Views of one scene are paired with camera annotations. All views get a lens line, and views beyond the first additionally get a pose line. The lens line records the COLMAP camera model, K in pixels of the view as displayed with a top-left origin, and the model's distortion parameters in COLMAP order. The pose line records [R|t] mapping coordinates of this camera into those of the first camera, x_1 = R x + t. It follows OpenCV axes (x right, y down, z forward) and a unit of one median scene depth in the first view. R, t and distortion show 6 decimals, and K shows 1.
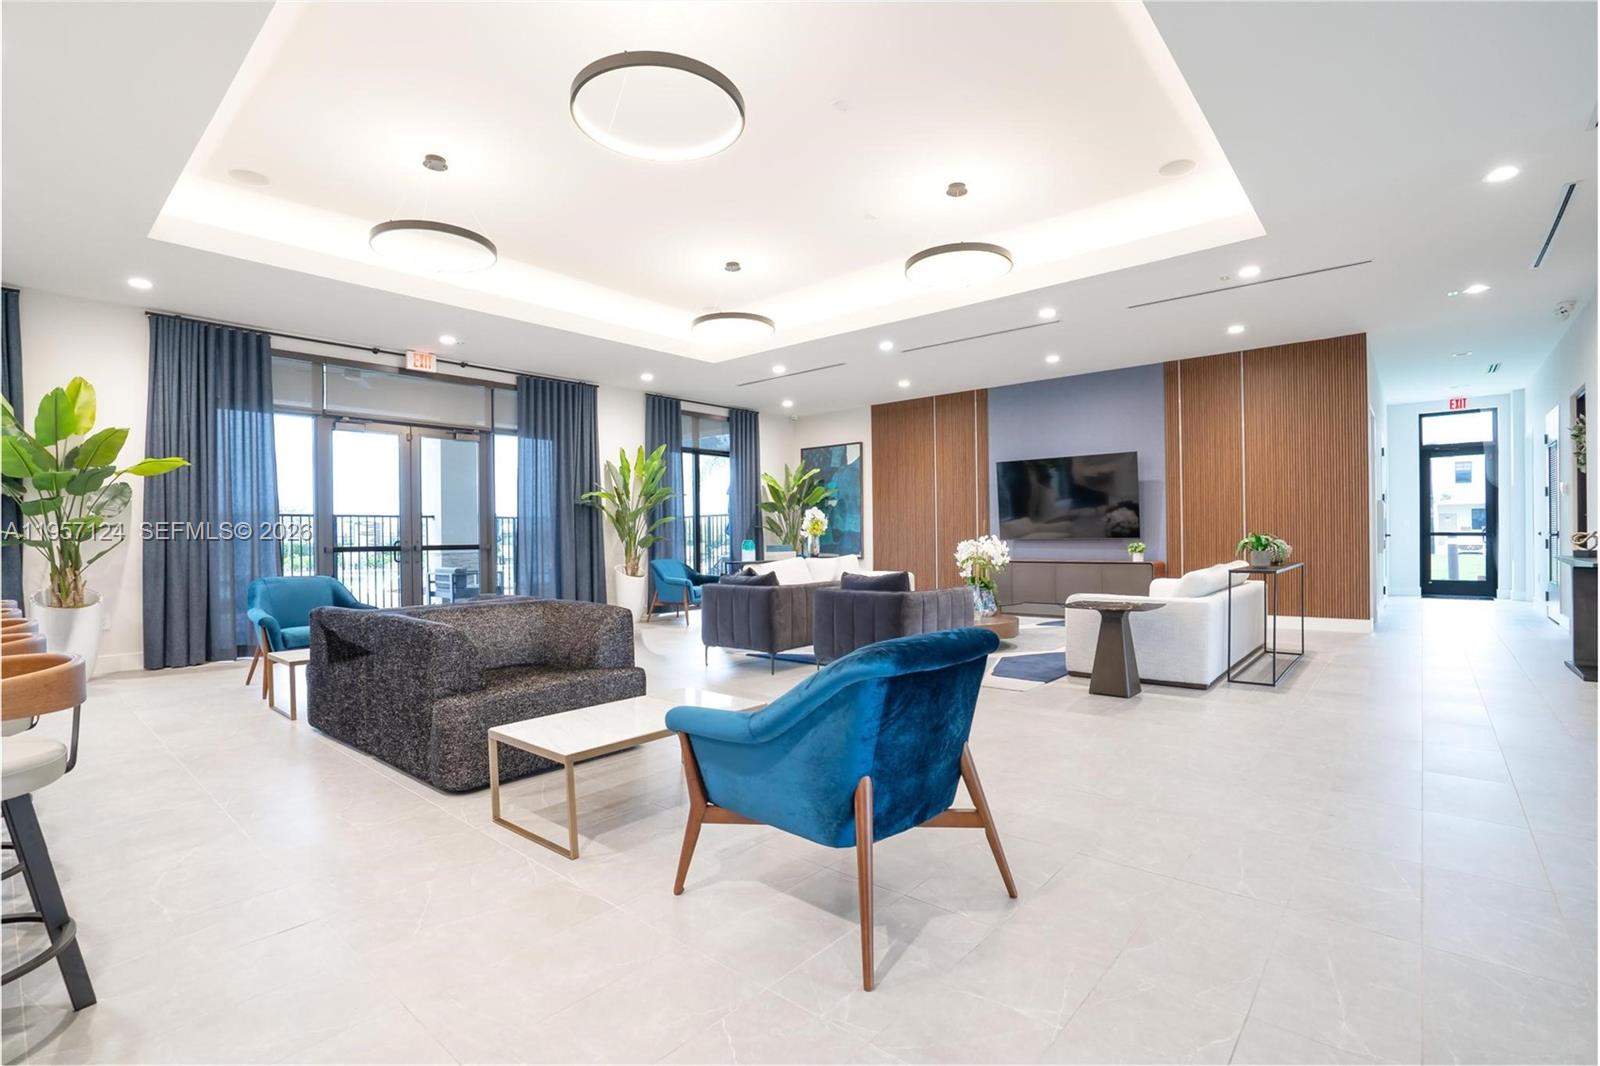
lens RADIAL K [[752.6, 0, 805.2], [0, 752.6, 532.7], [0, 0, 1]] dist [-0.000749, -0.000019]
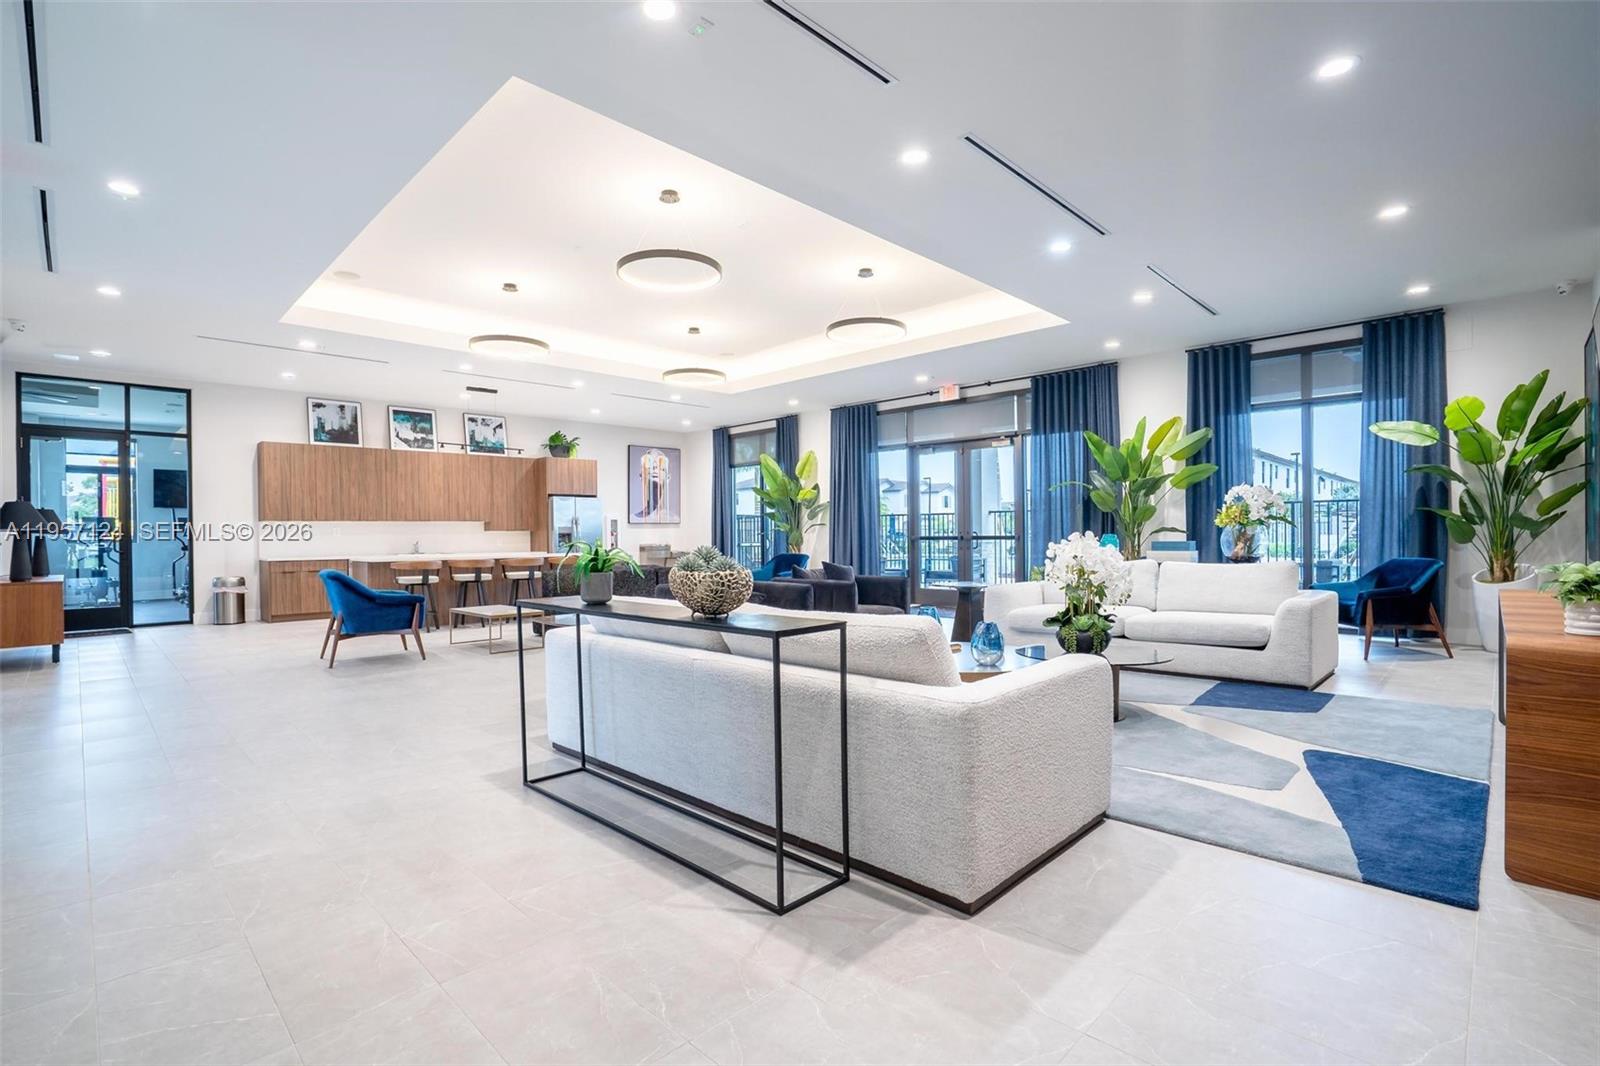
lens RADIAL K [[752.6, 0, 805.2], [0, 752.6, 532.7], [0, 0, 1]] dist [-0.000749, -0.000019]
pose [[-0.056350, 0.006242, -0.998392, 0.709377], [0.006312, 0.999963, 0.005895, 0.001967], [0.998391, -0.005969, -0.056387, 0.738284]]
